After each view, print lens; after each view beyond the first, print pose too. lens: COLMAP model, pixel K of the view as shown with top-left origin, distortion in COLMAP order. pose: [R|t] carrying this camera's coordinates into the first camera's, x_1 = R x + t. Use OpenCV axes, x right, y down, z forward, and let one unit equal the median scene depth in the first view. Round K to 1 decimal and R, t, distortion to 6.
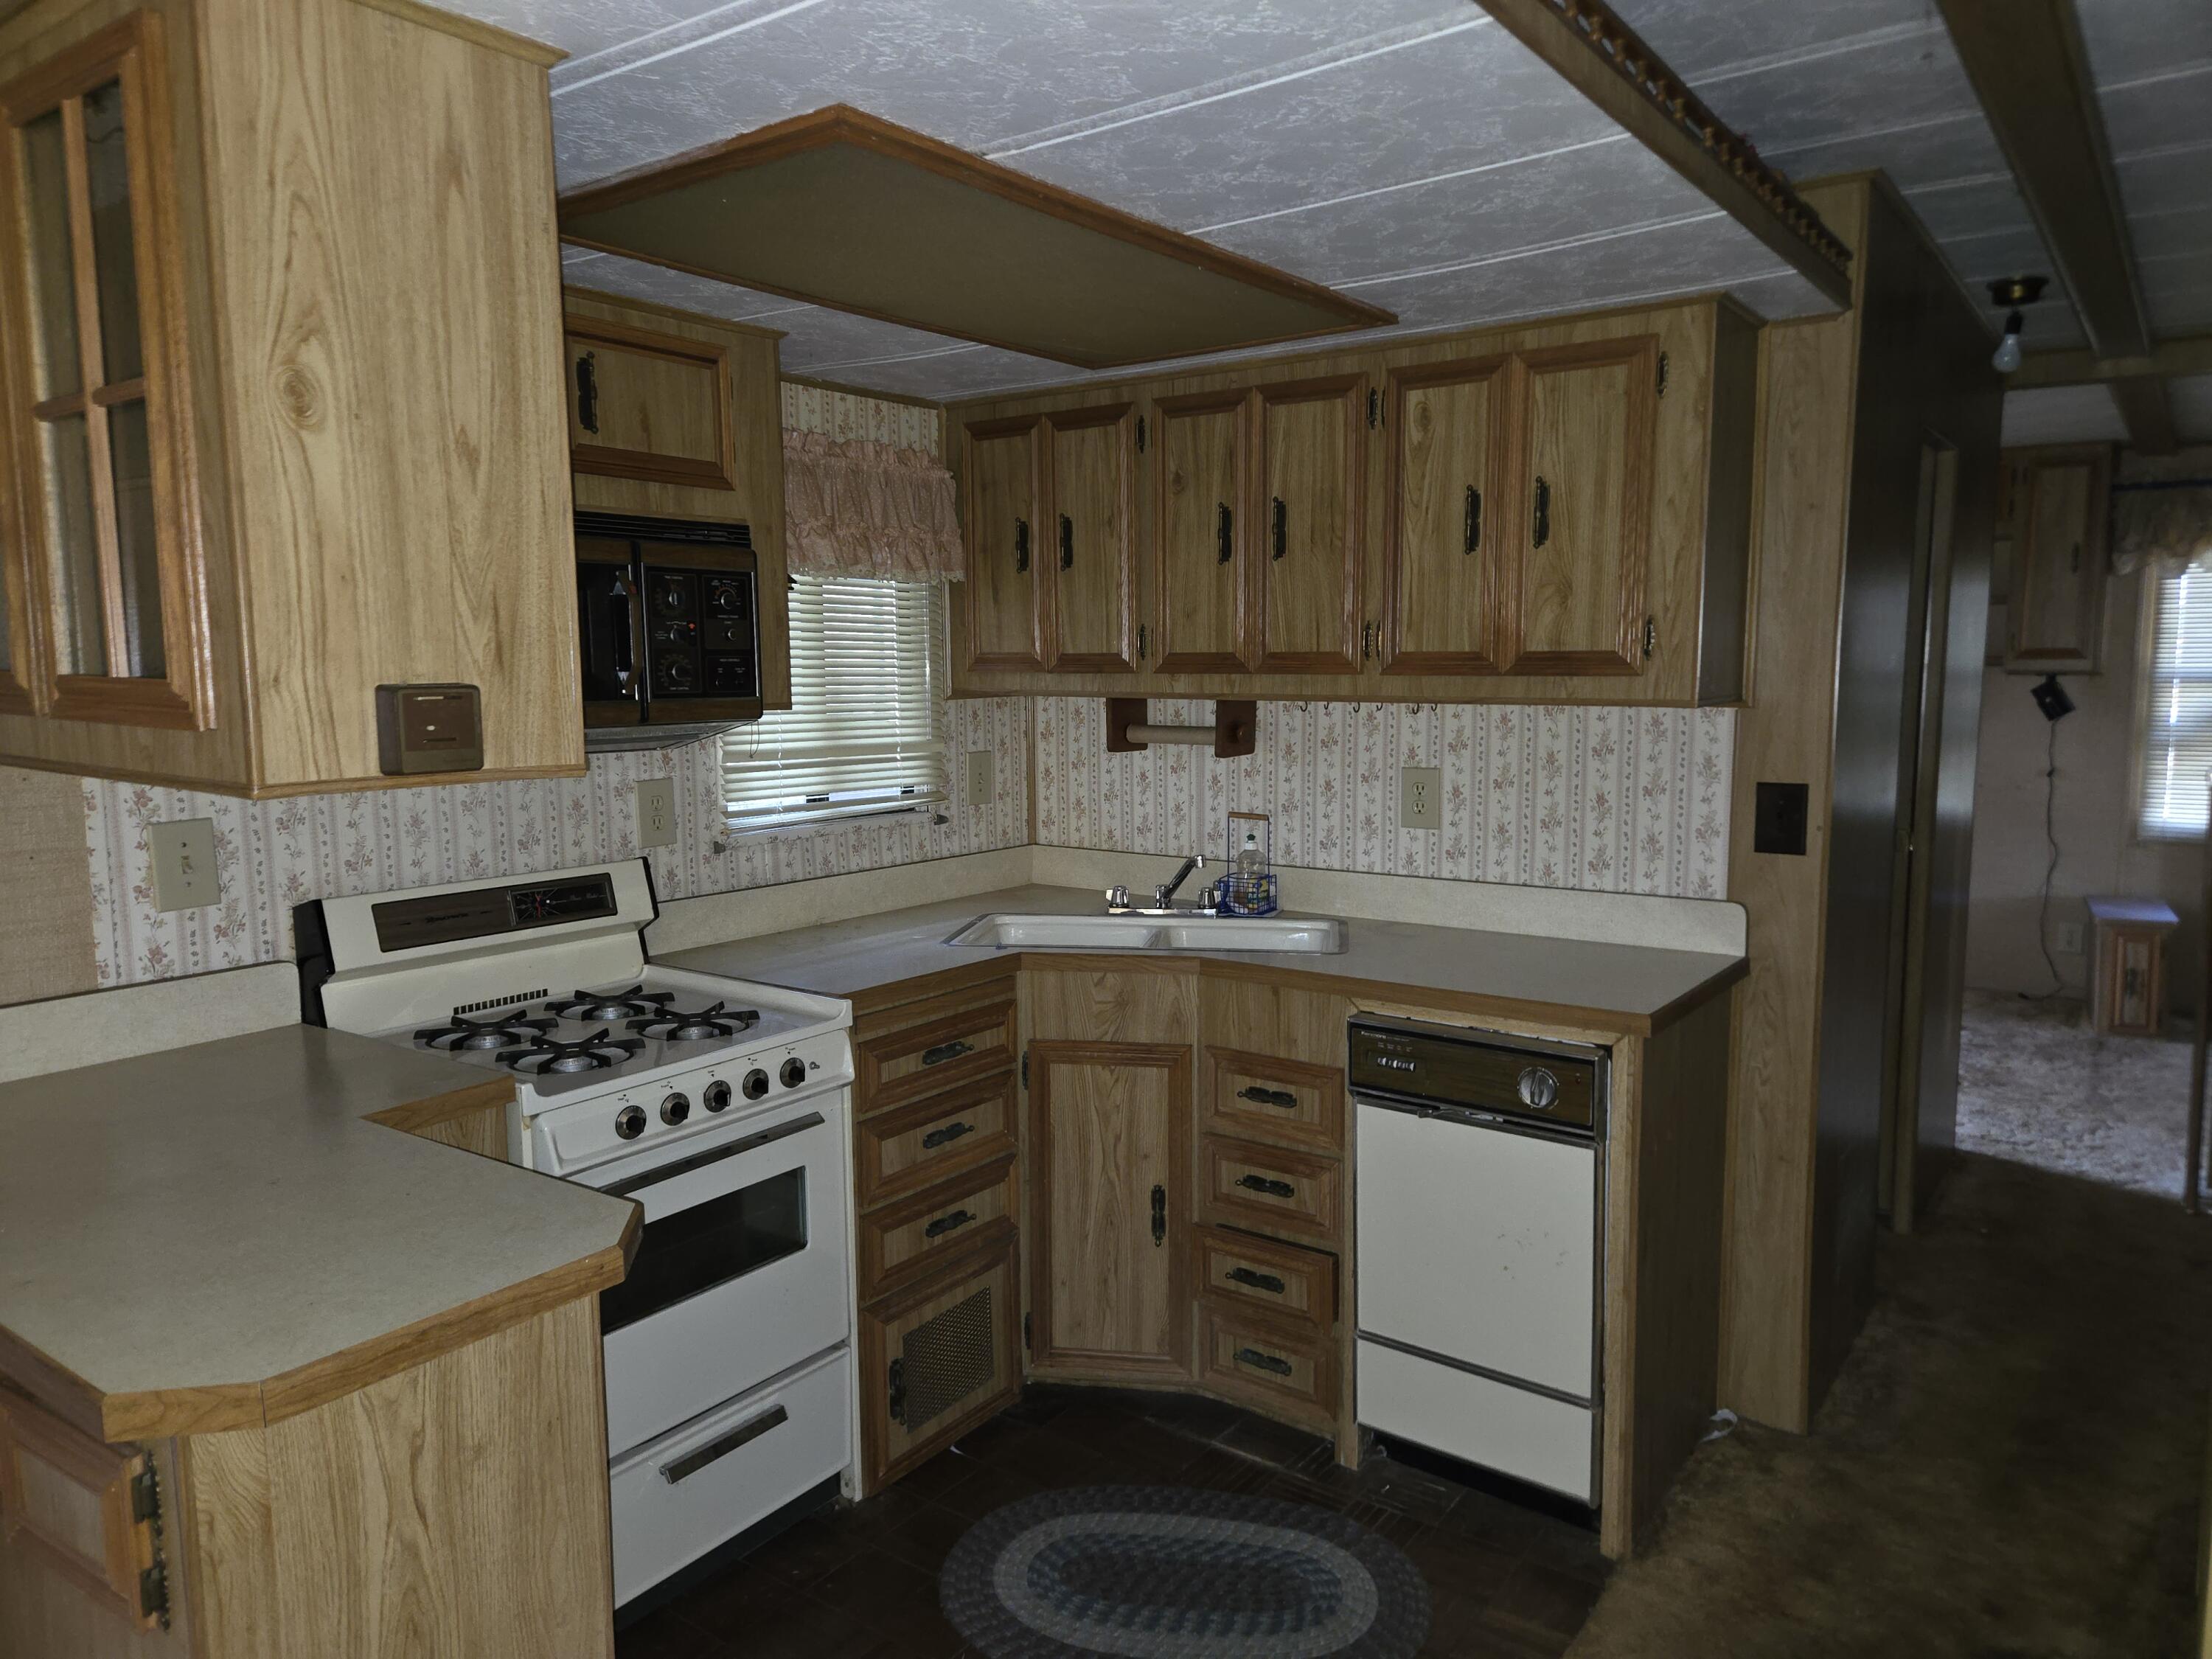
lens RADIAL K [[1493.8, 0, 1075.0], [0, 1493.8, 818.9], [0, 0, 1]] dist [0.069425, -0.051007]
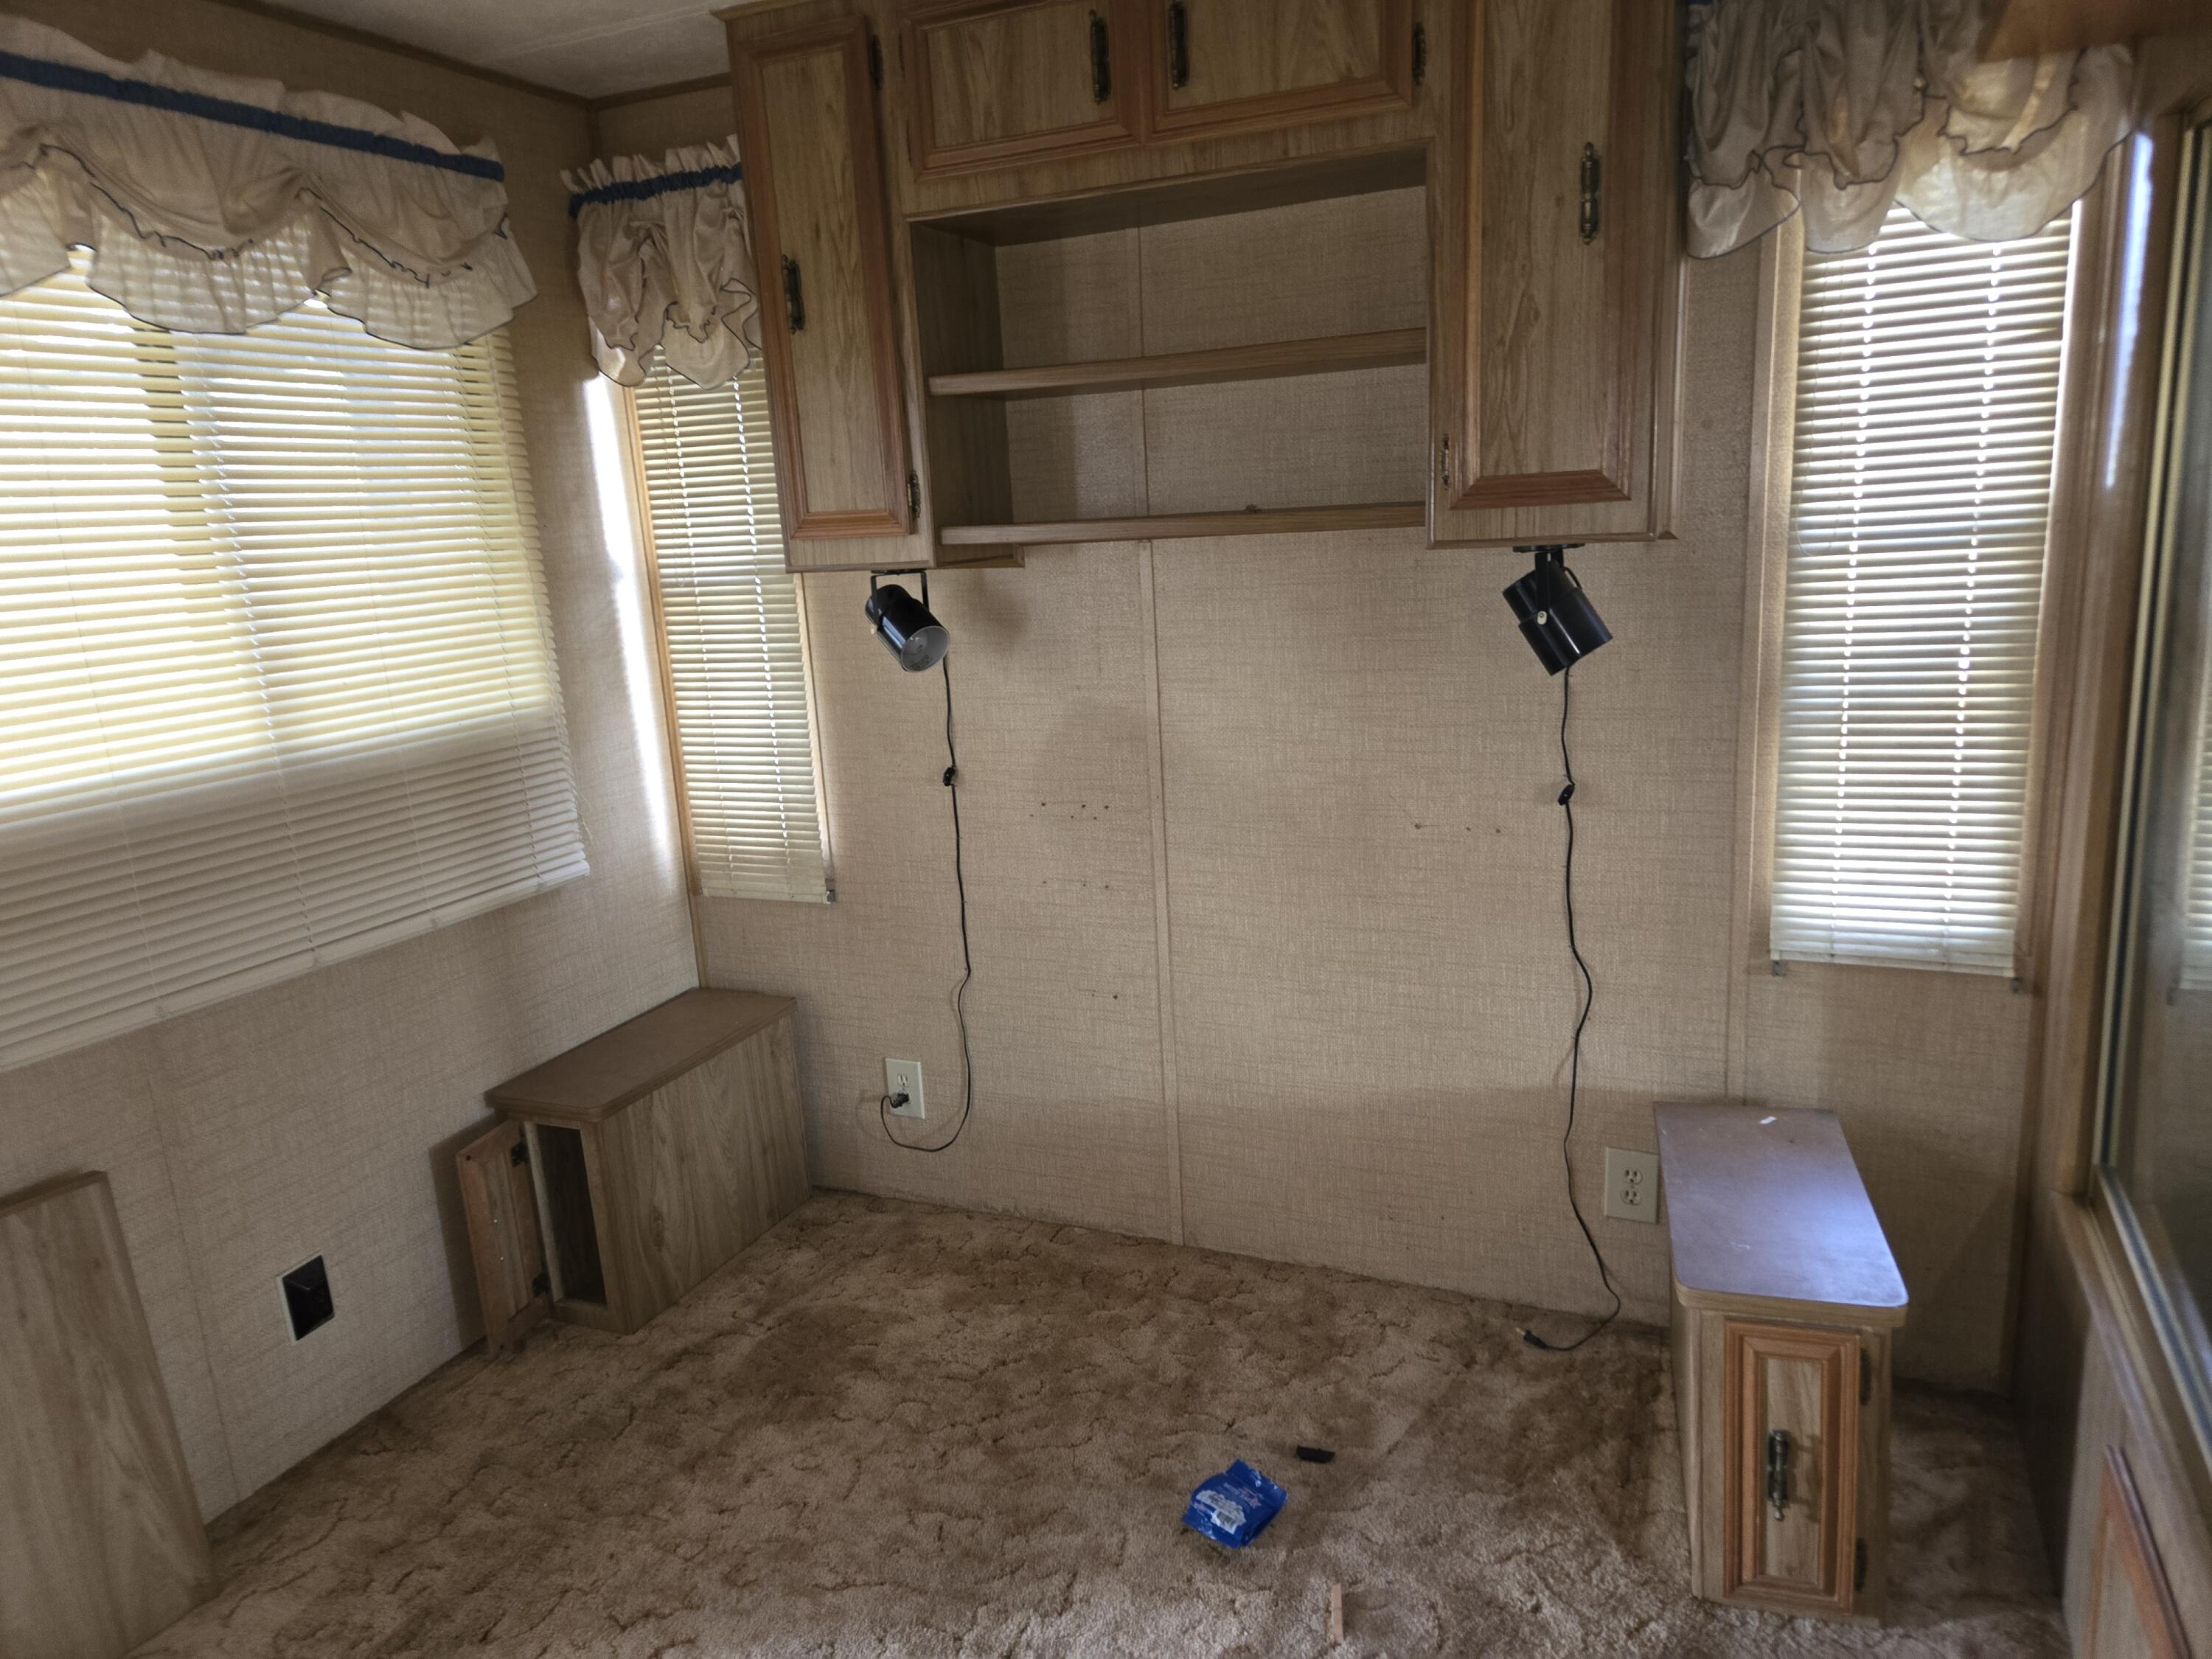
lens RADIAL K [[1493.8, 0, 1075.0], [0, 1493.8, 818.9], [0, 0, 1]] dist [0.069425, -0.051007]
pose [[0.976849, -0.093065, 0.192625, 0.456737], [0.074565, 0.992071, 0.101174, -0.075301], [-0.200513, -0.084469, 0.976043, 0.668753]]
